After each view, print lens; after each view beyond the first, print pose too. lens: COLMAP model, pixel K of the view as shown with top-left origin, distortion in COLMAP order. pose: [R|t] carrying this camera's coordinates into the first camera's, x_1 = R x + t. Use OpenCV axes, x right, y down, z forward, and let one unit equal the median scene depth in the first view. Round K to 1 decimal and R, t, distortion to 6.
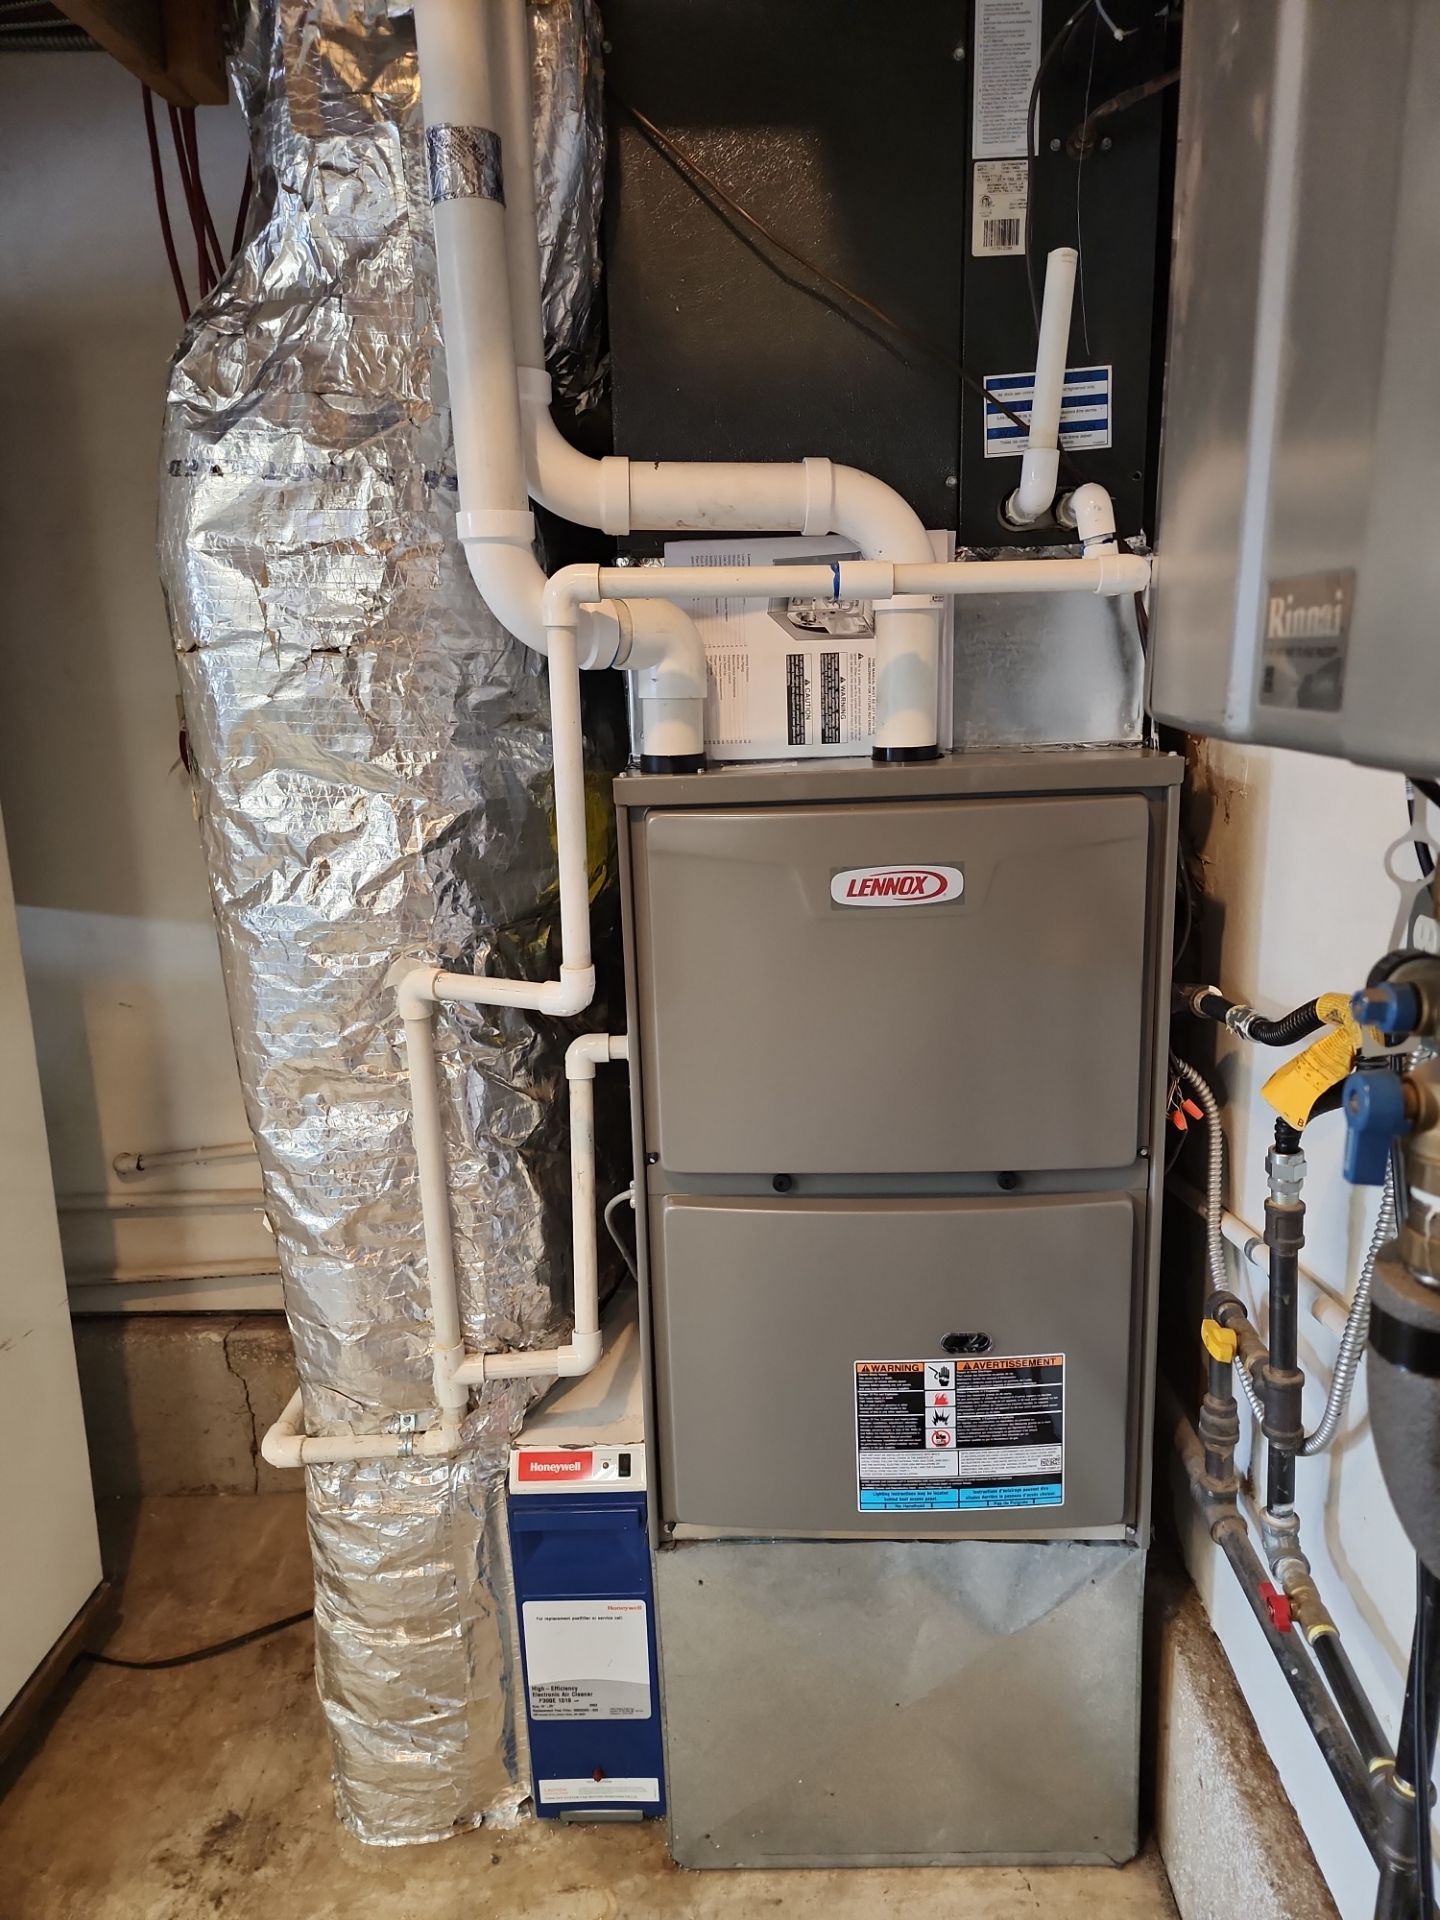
lens RADIAL K [[1295.5, 0, 728.3], [0, 1295.5, 962.4], [0, 0, 1]] dist [0.057182, -0.051576]
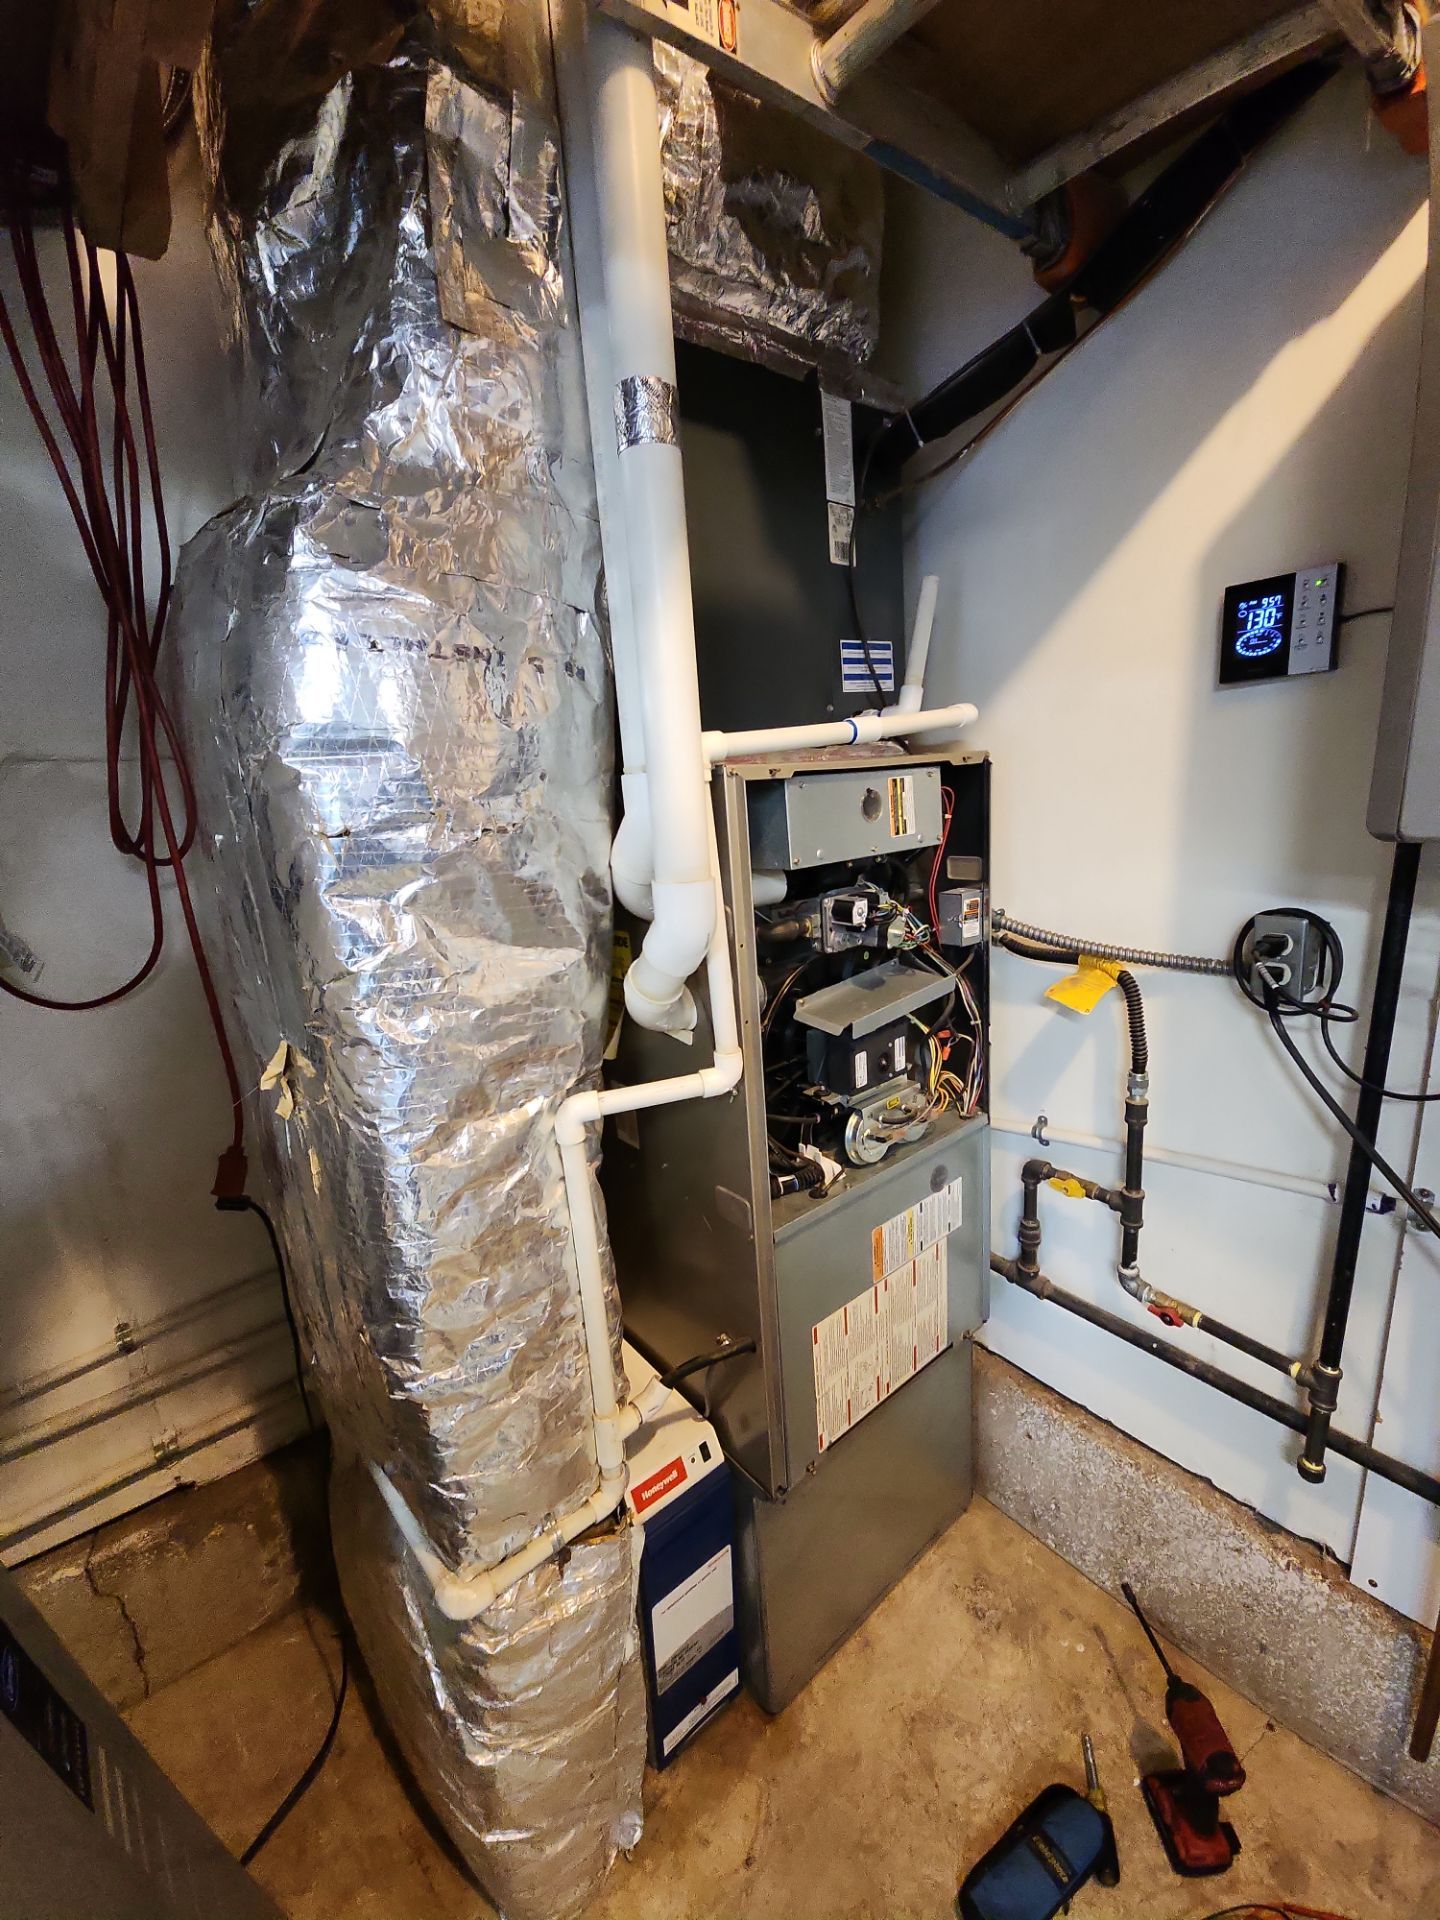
lens RADIAL K [[780.5, 0, 733.8], [0, 780.5, 952.7], [0, 0, 1]] dist [-0.001598, -0.000650]
pose [[0.751409, -0.154687, 0.641449, -0.526786], [0.185069, 0.982519, 0.020144, -0.114376], [-0.633351, 0.103576, 0.766902, 0.391624]]
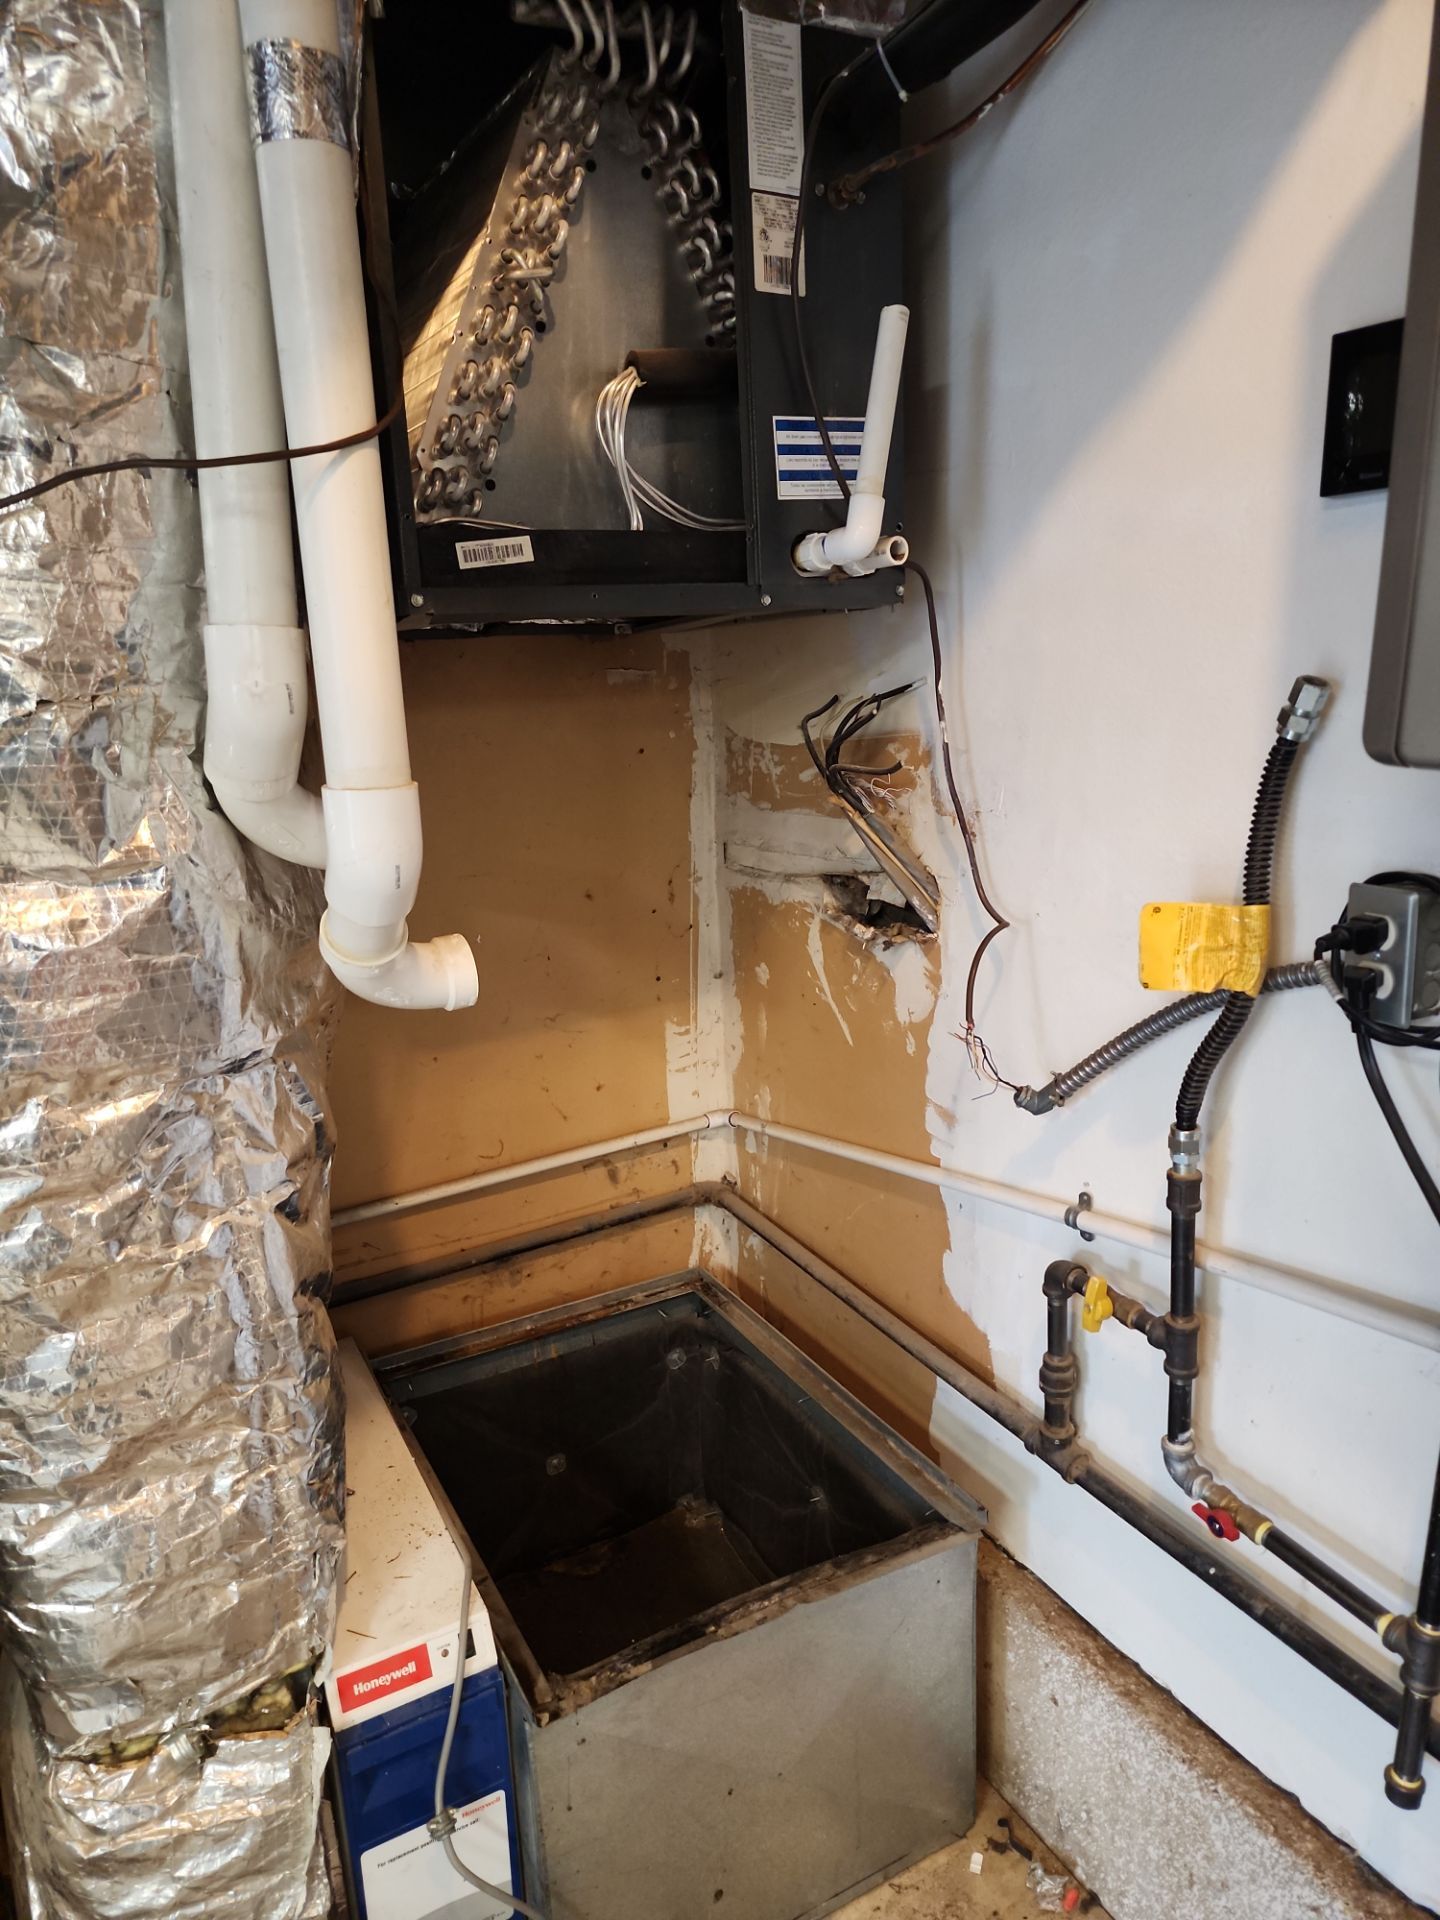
lens RADIAL K [[1294.4, 0, 750.5], [0, 1294.4, 967.2], [0, 0, 1]] dist [0.046255, -0.042154]
pose [[0.840026, -0.128961, 0.526996, -0.367786], [0.129341, 0.990935, 0.036324, -0.065084], [-0.526903, 0.037648, 0.849091, 0.179463]]
